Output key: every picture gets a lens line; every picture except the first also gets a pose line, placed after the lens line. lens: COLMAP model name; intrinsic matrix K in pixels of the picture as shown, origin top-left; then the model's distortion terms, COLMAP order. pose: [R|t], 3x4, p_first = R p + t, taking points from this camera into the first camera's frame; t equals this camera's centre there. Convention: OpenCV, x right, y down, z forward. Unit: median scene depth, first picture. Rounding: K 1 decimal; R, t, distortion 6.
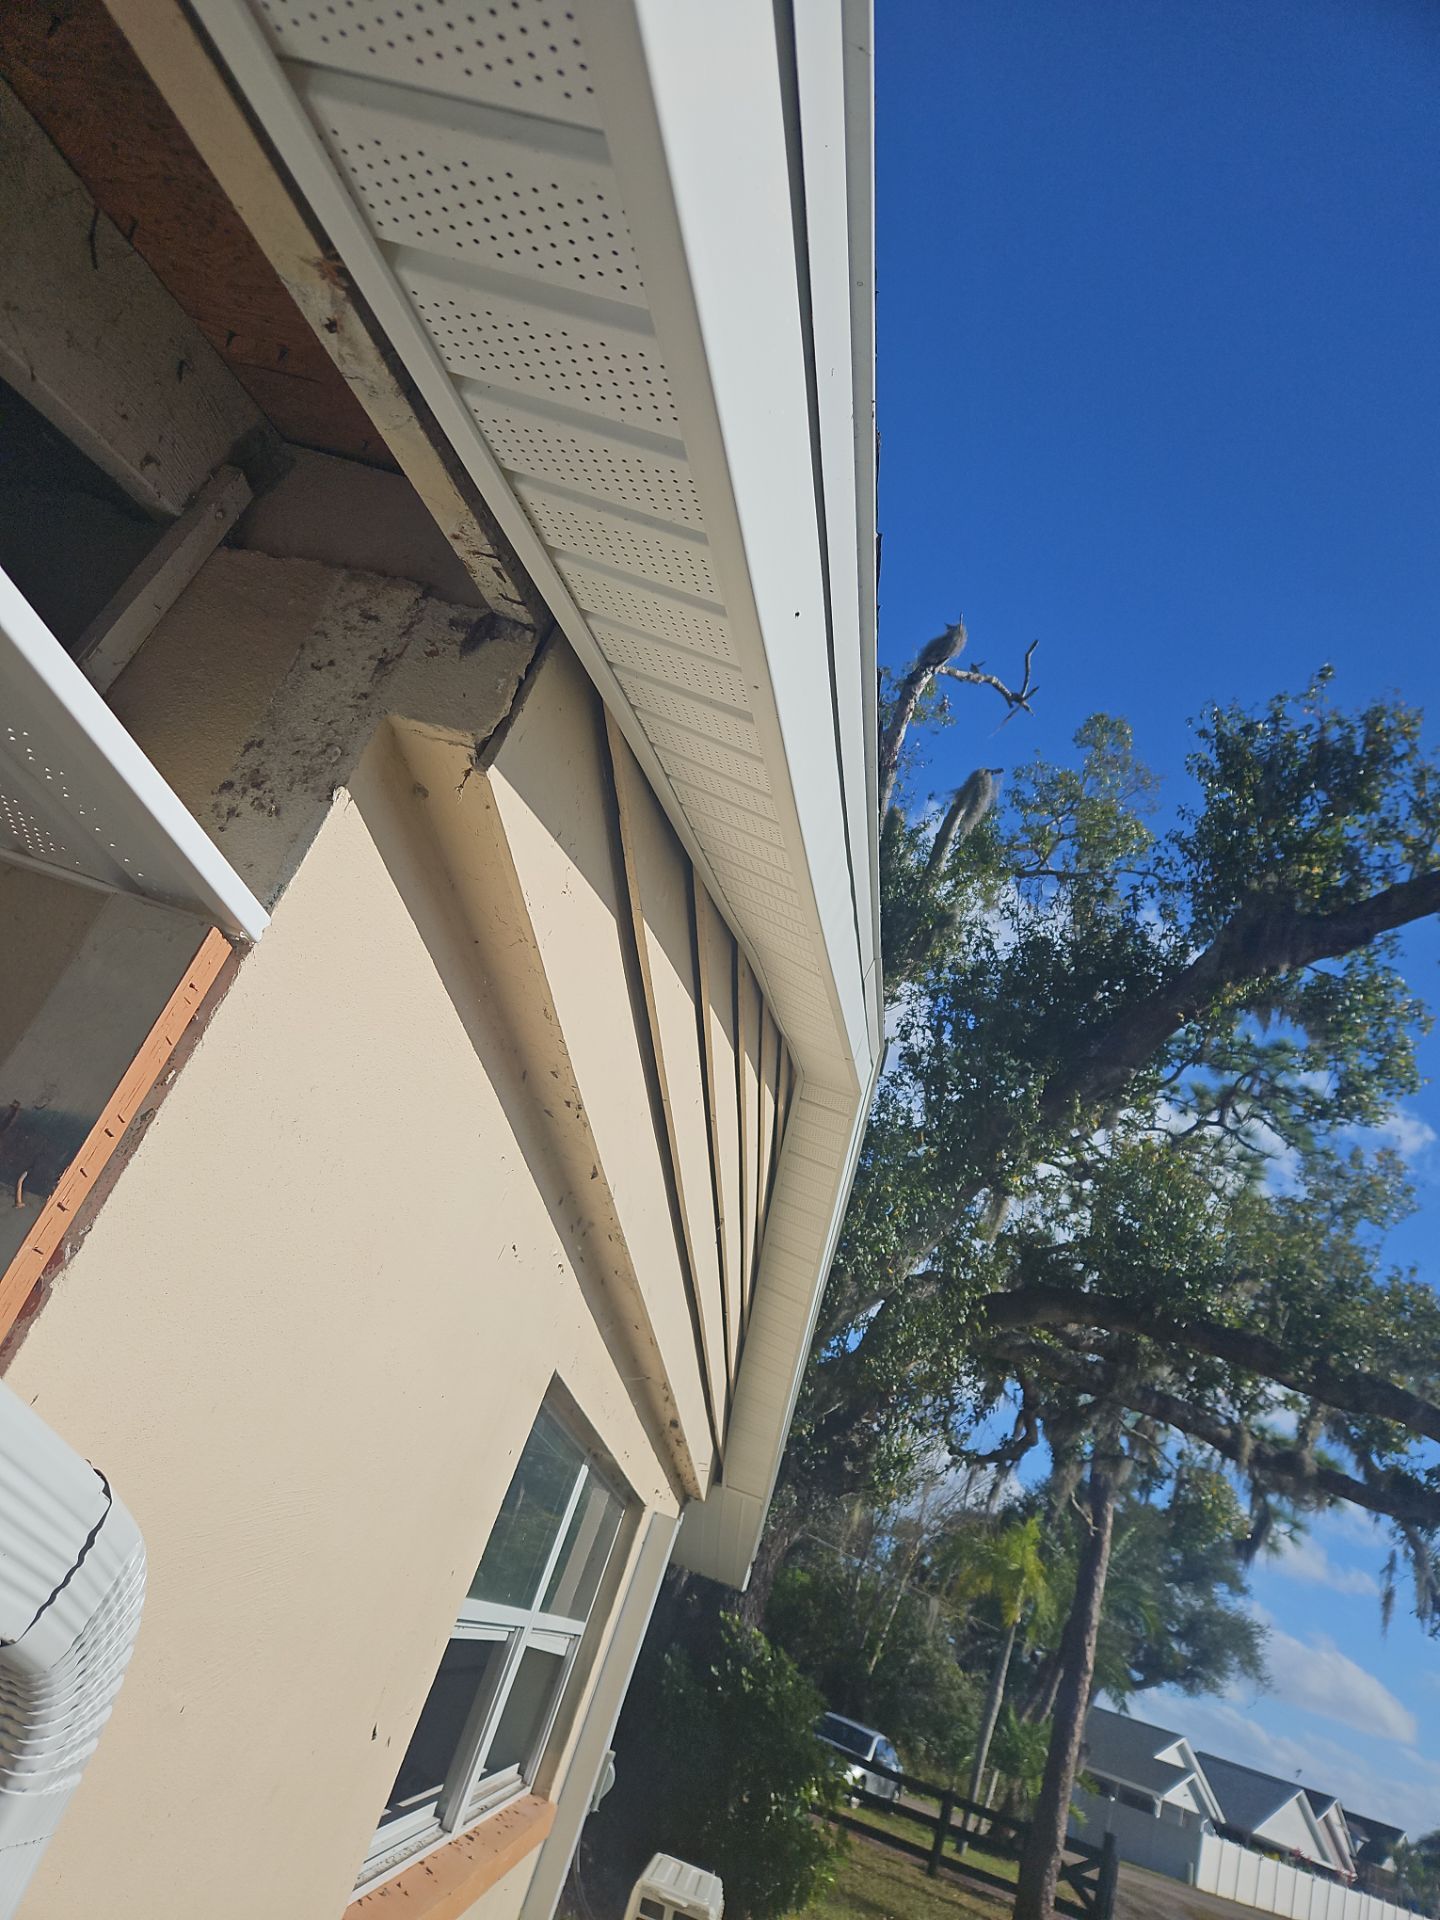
lens RADIAL K [[1272.5, 0, 712.5], [0, 1272.5, 961.4], [0, 0, 1]] dist [0.052871, -0.038814]
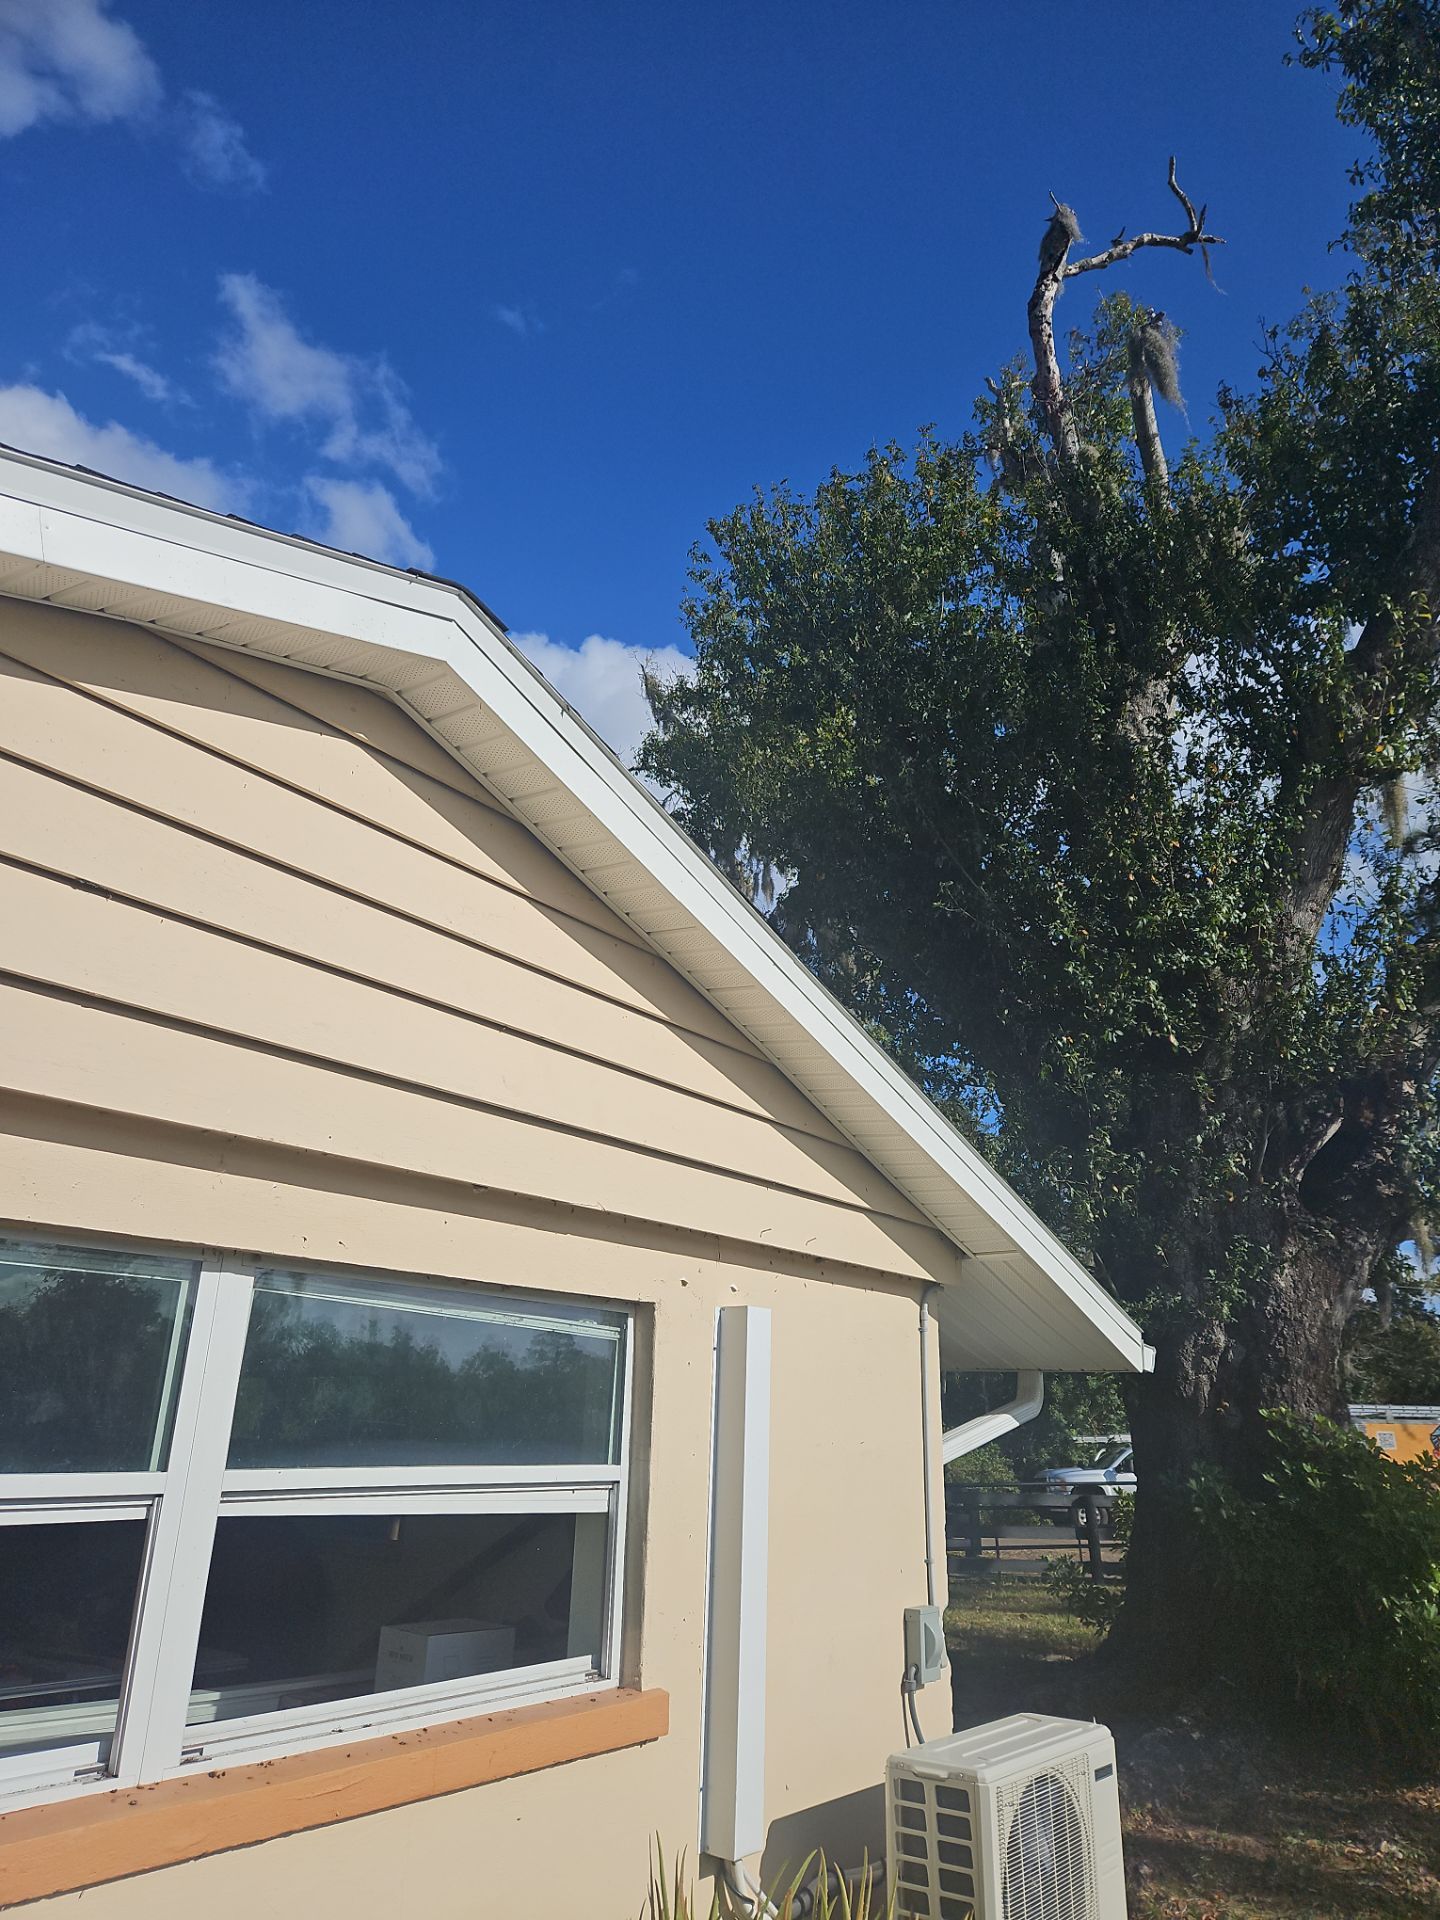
lens RADIAL K [[1272.5, 0, 712.5], [0, 1272.5, 961.4], [0, 0, 1]] dist [0.052871, -0.038814]
pose [[0.788431, -0.466089, -0.401419, 0.178231], [0.477447, 0.875157, -0.078389, 0.153735], [0.387841, -0.129852, 0.912534, 0.165164]]
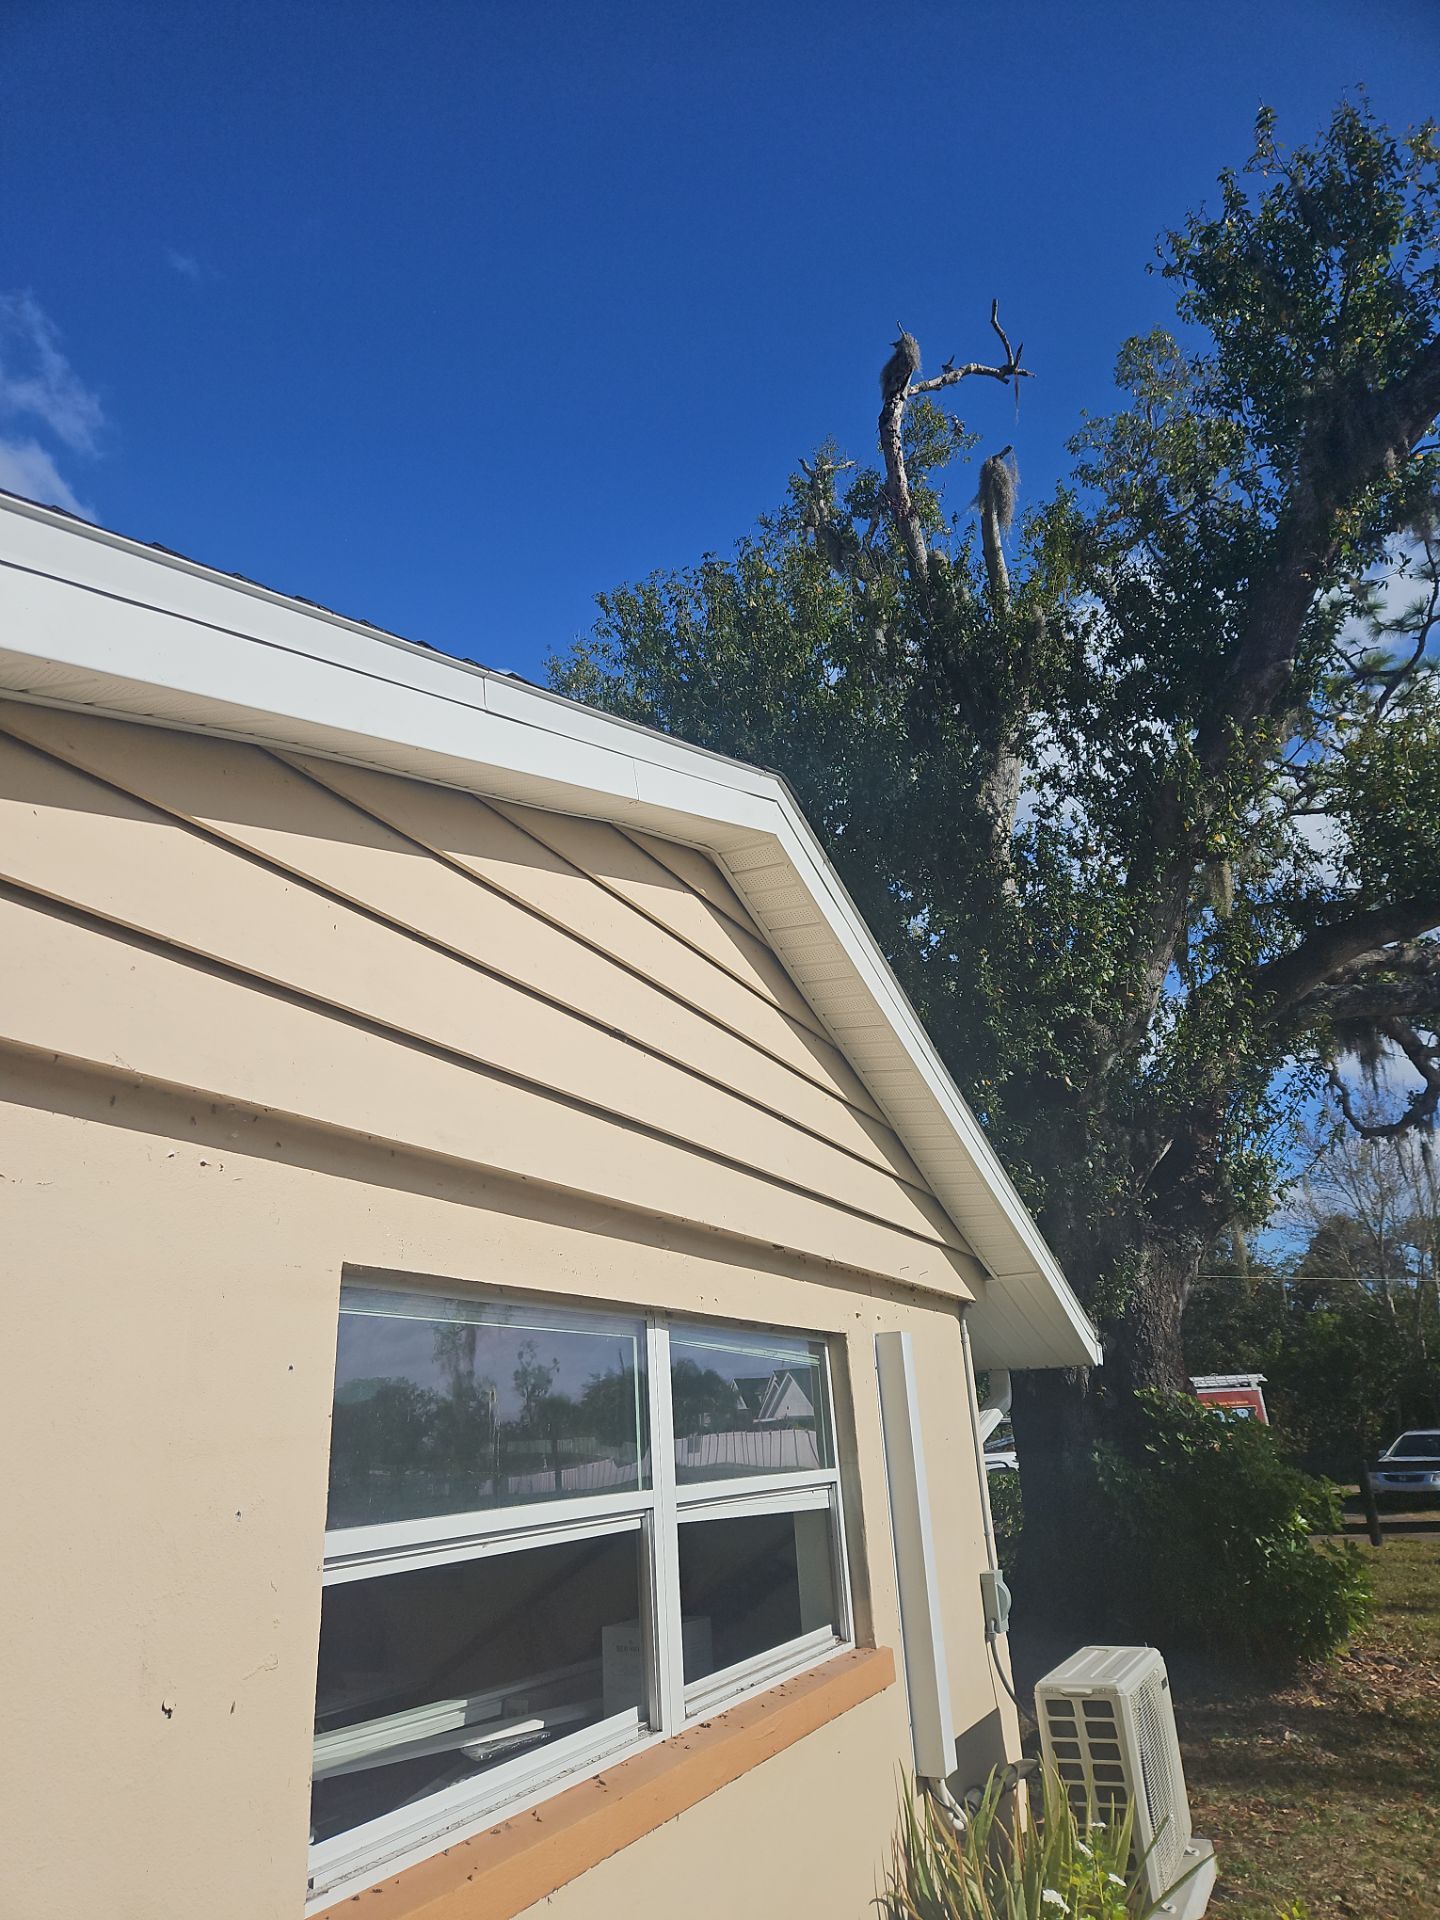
lens RADIAL K [[1268.0, 0, 696.6], [0, 1268.0, 956.0], [0, 0, 1]] dist [0.069824, -0.062007]
pose [[0.850469, -0.474620, -0.226802, 0.093232], [0.488443, 0.872578, 0.005565, 0.060427], [0.195261, -0.115513, 0.973925, 0.050725]]
